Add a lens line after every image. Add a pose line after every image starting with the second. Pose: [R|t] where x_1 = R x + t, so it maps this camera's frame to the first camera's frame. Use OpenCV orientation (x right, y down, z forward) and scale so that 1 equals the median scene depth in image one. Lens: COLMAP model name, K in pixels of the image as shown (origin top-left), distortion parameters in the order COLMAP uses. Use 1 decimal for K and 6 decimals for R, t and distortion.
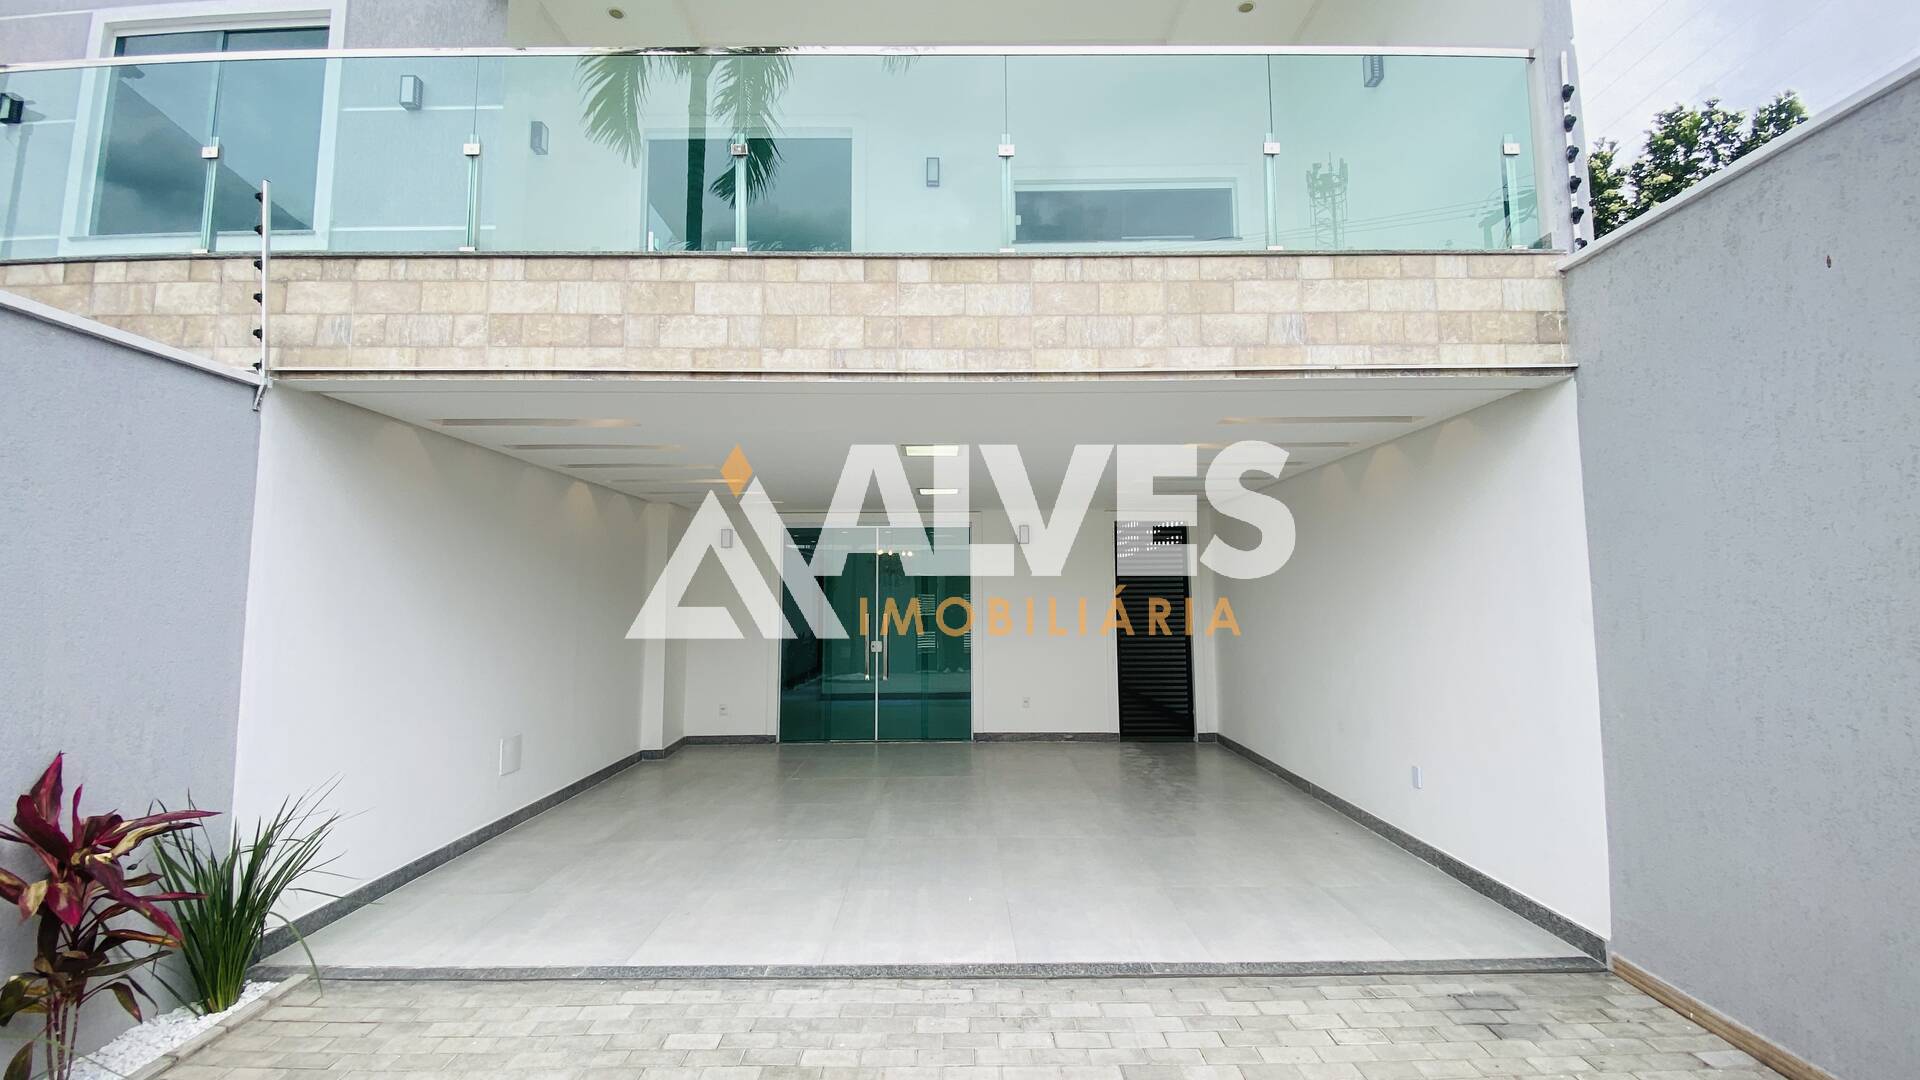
lens RADIAL K [[774.2, 0, 960.5], [0, 774.2, 528.3], [0, 0, 1]] dist [0.013465, -0.016858]
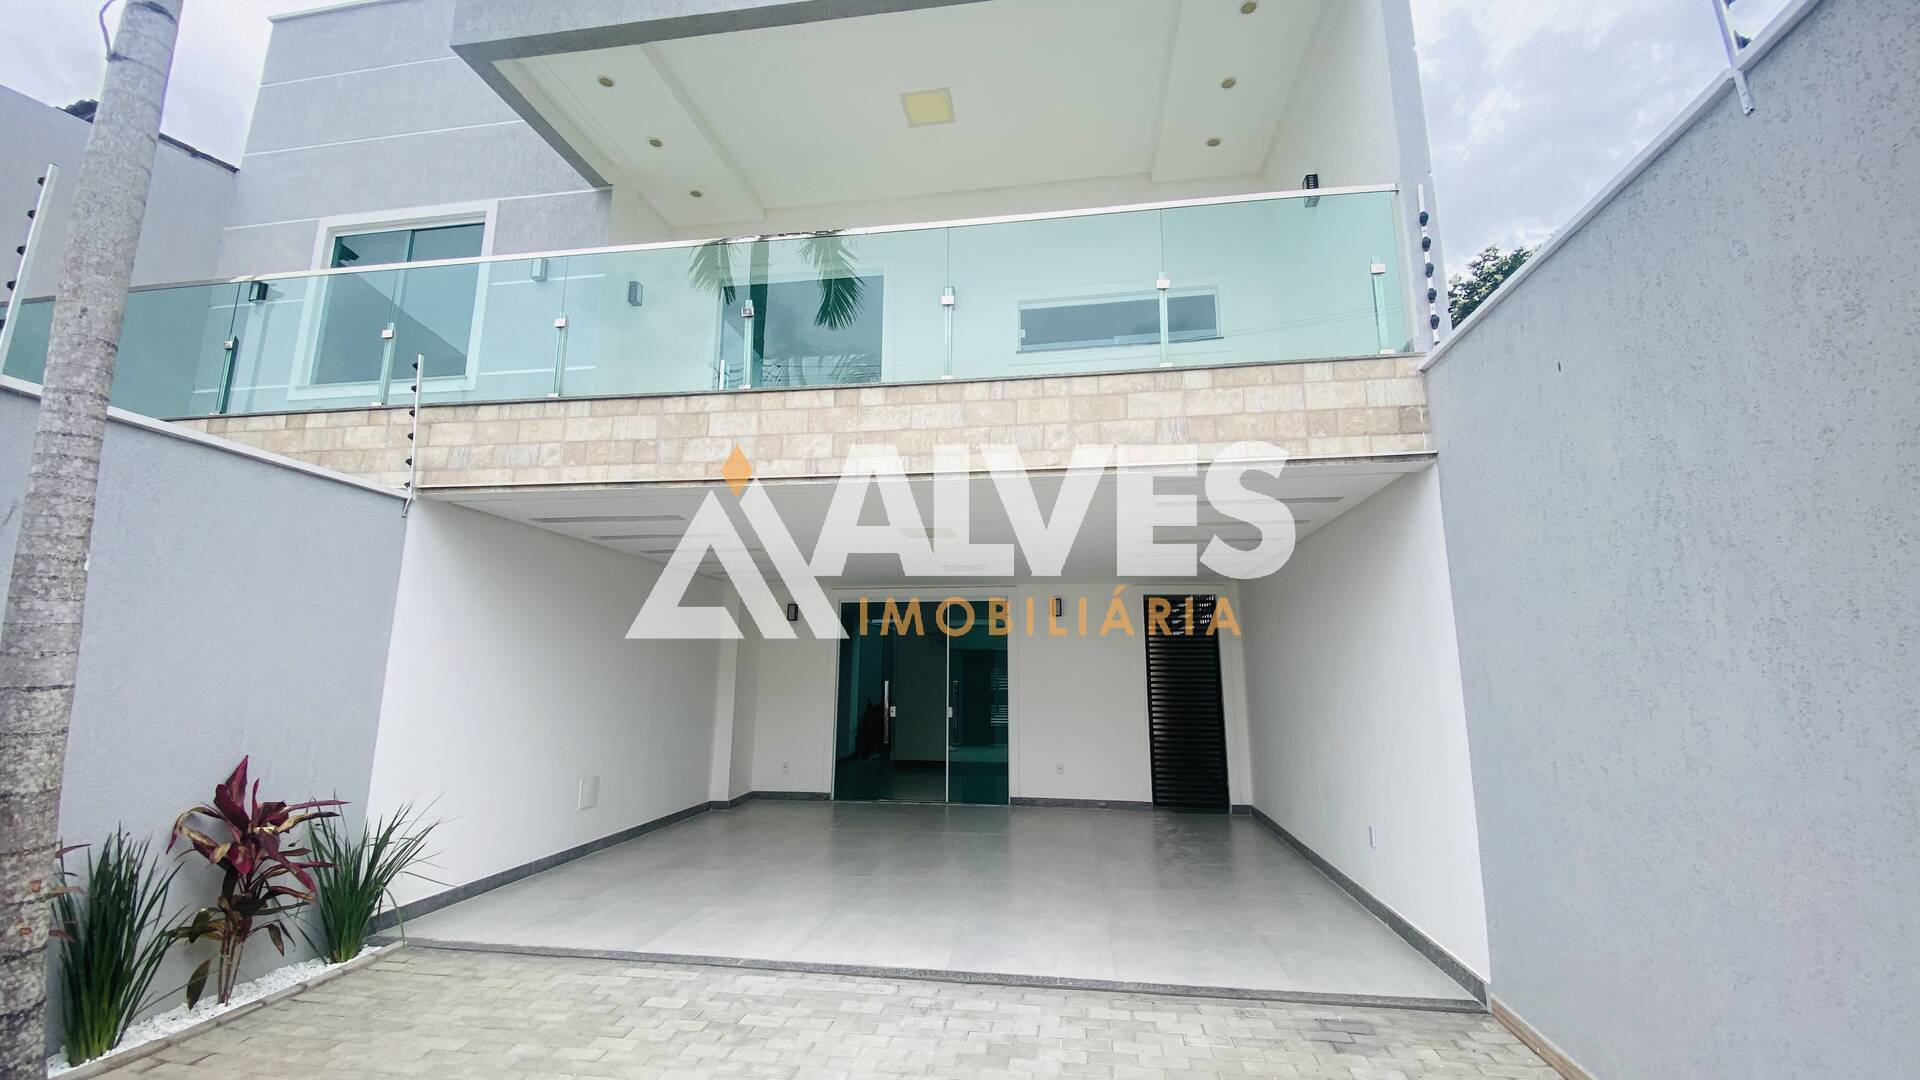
lens RADIAL K [[774.2, 0, 961.4], [0, 774.2, 528.8], [0, 0, 1]] dist [0.013465, -0.016858]
pose [[0.988710, -0.019286, -0.148593, 0.273885], [0.004109, 0.994799, -0.101777, 0.014313], [0.149783, 0.100018, 0.983647, -0.209638]]
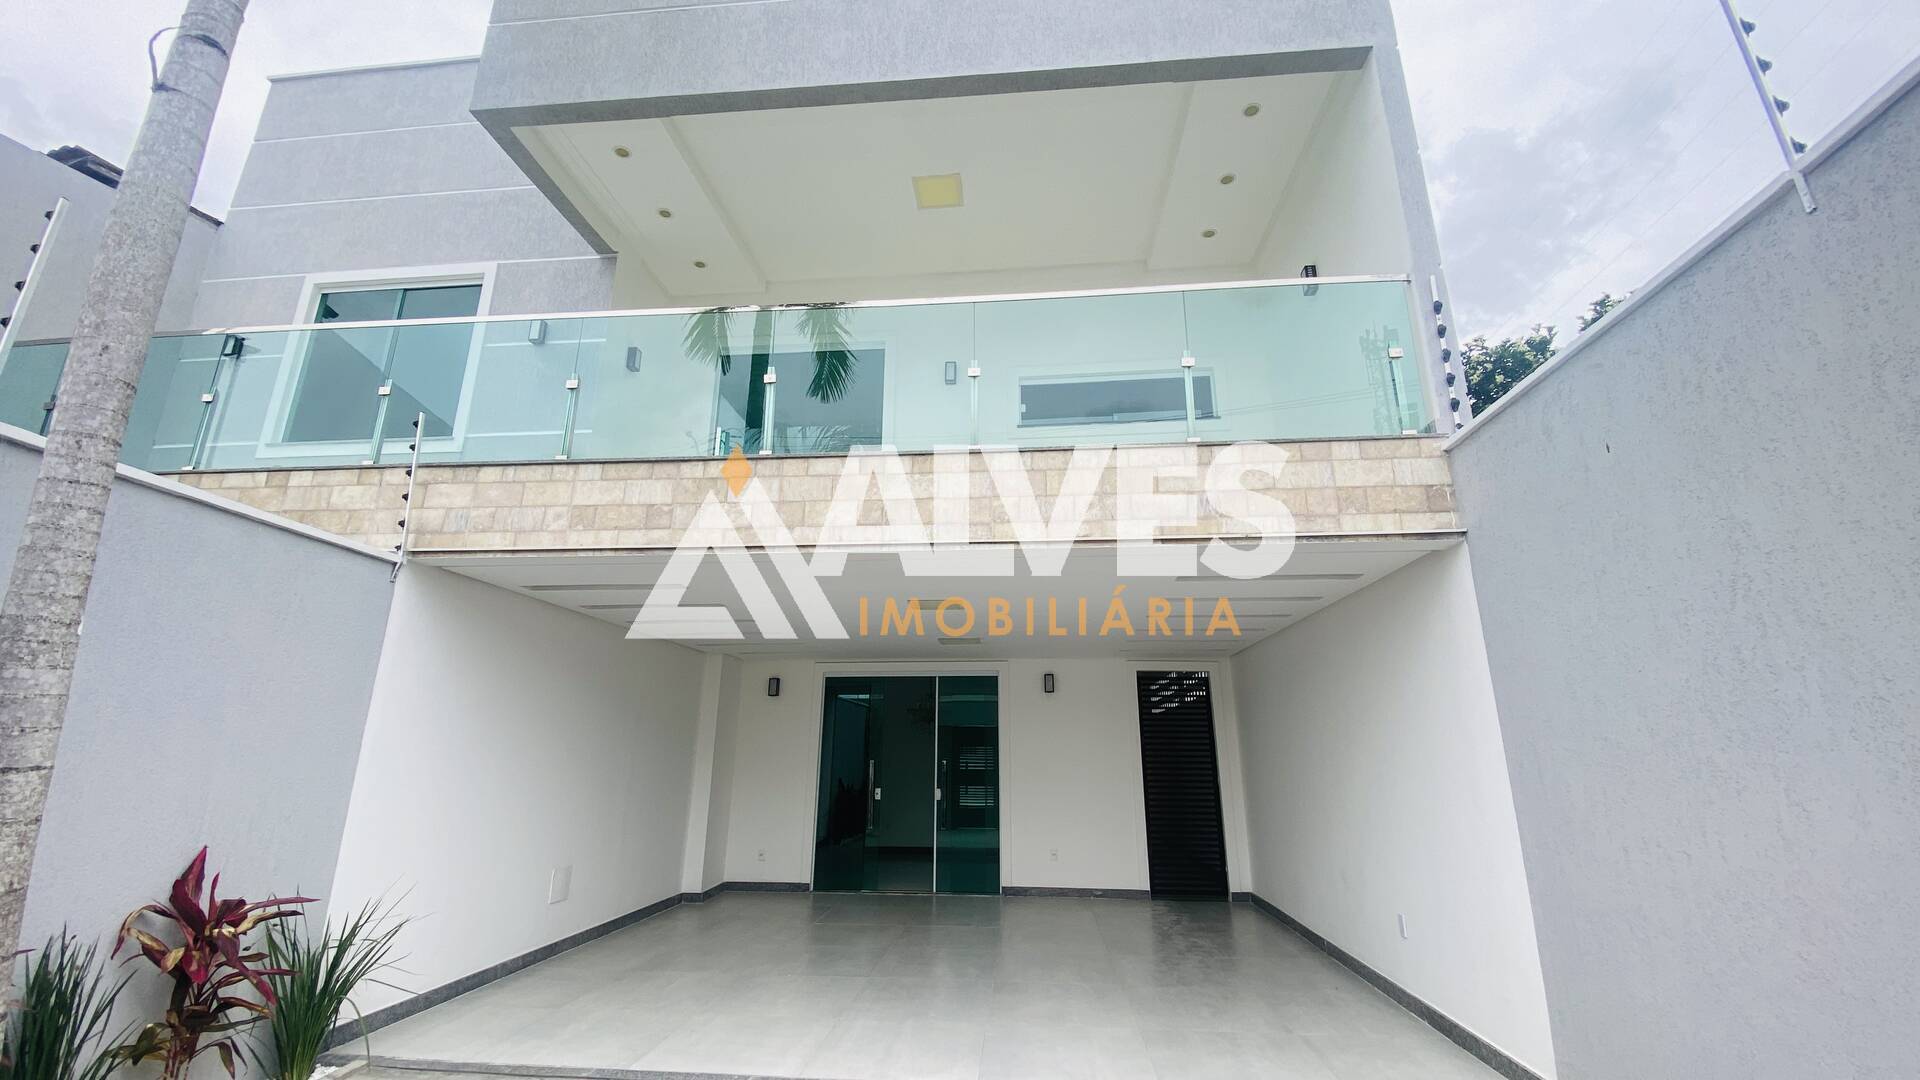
lens RADIAL K [[774.2, 0, 962.1], [0, 774.2, 529.7], [0, 0, 1]] dist [0.013465, -0.016858]
pose [[0.995561, -0.016945, -0.092578, 0.158428], [-0.001458, 0.980764, -0.195191, 0.014285], [0.094104, 0.194460, 0.976386, -0.192612]]
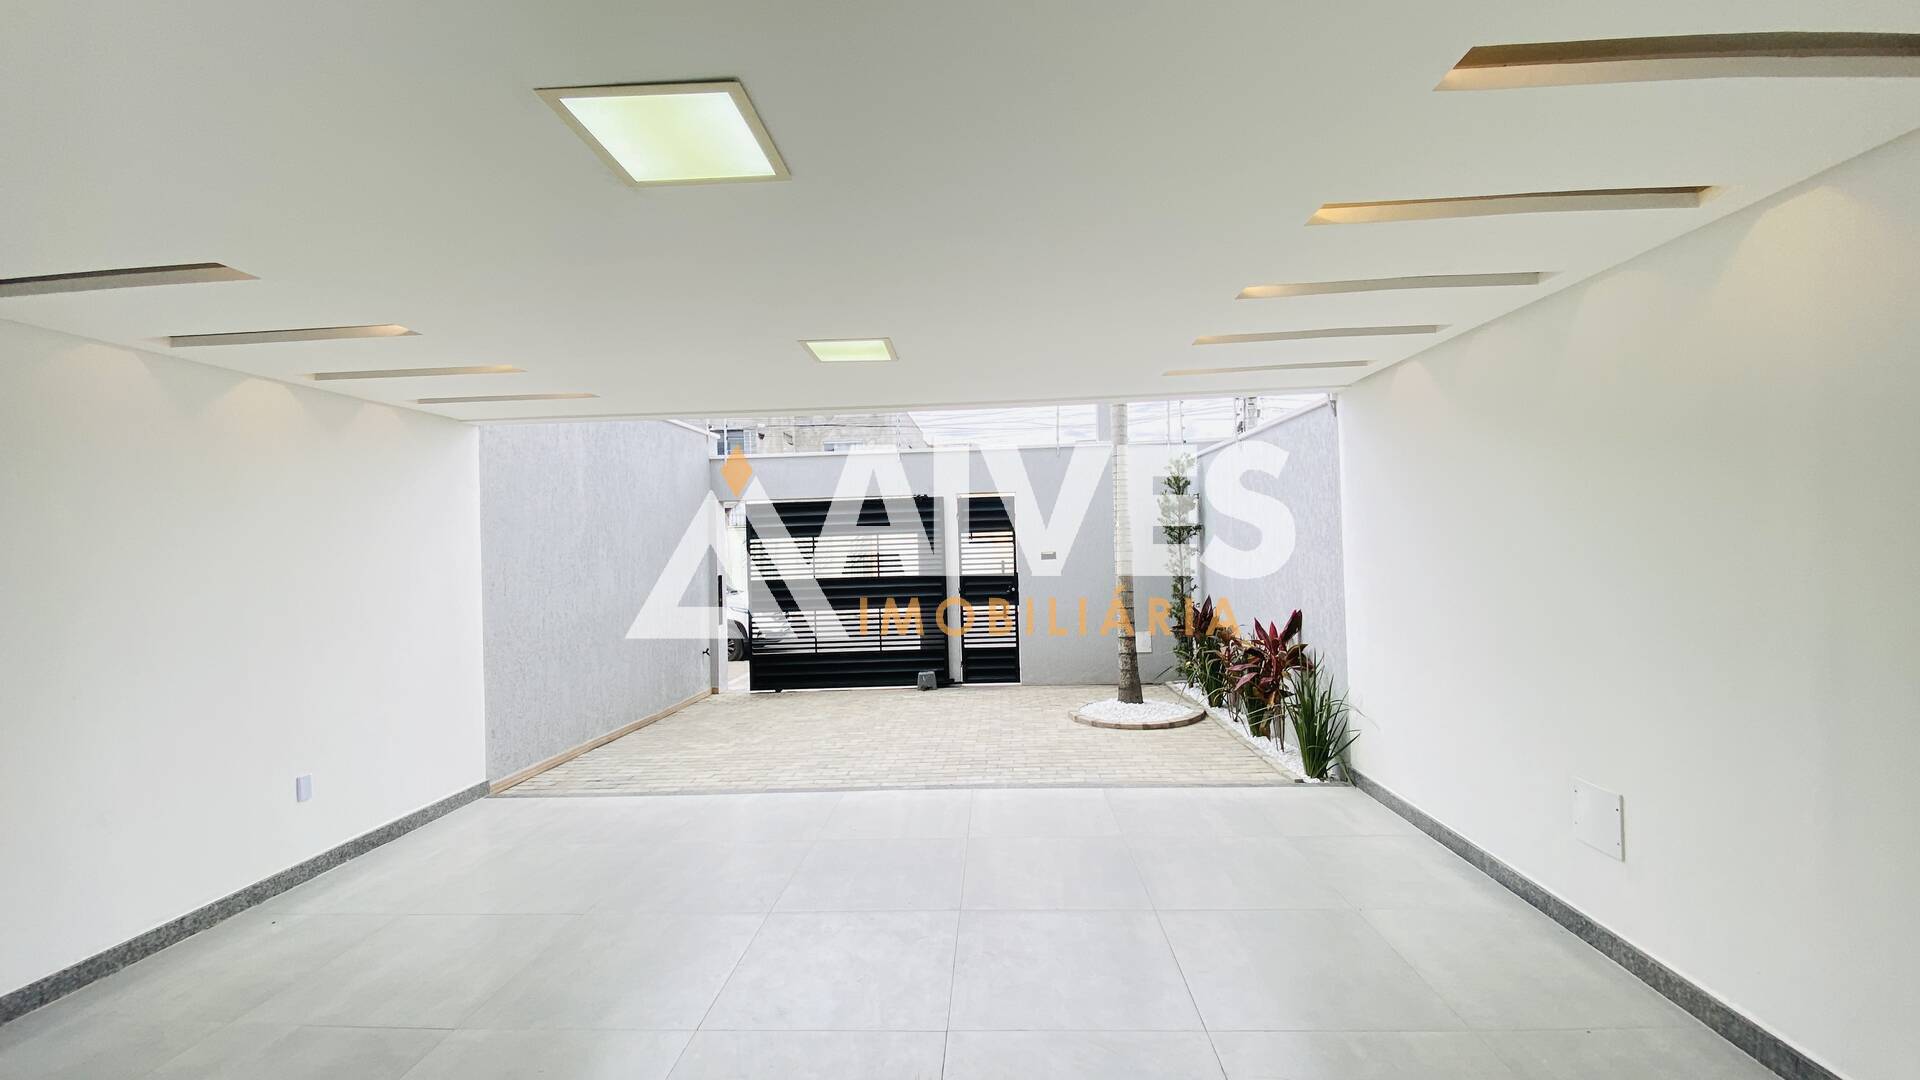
lens RADIAL K [[774.2, 0, 963.7], [0, 774.2, 534.3], [0, 0, 1]] dist [0.013465, -0.016858]
pose [[-0.997752, 0.034371, 0.057530, -0.254881], [0.028509, 0.994600, -0.099794, 0.201062], [-0.060650, -0.097929, -0.993344, 2.457550]]
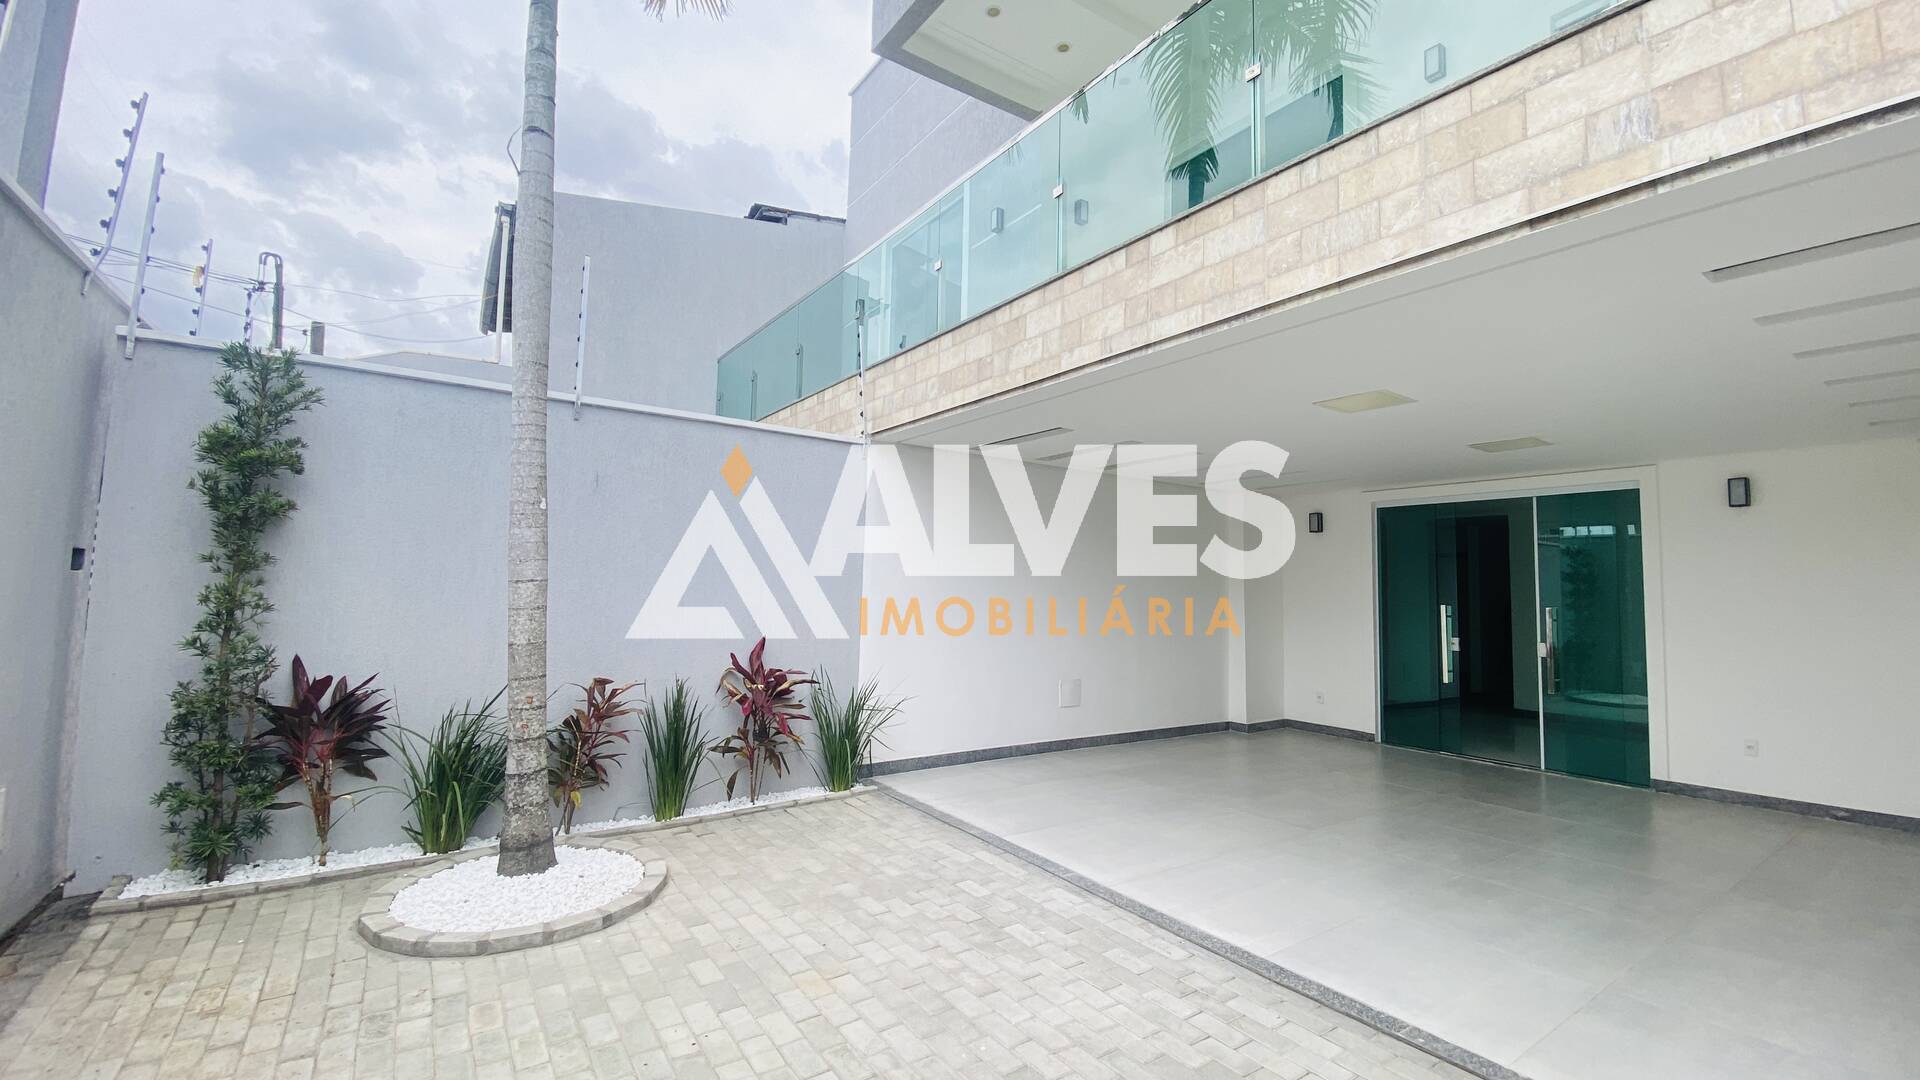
lens RADIAL K [[774.2, 0, 964.1], [0, 774.2, 534.0], [0, 0, 1]] dist [0.013465, -0.016858]
pose [[0.562221, -0.042008, -0.825919, 0.624767], [0.045450, 0.998769, -0.019860, 0.061280], [0.825737, -0.026372, 0.563438, 0.199482]]
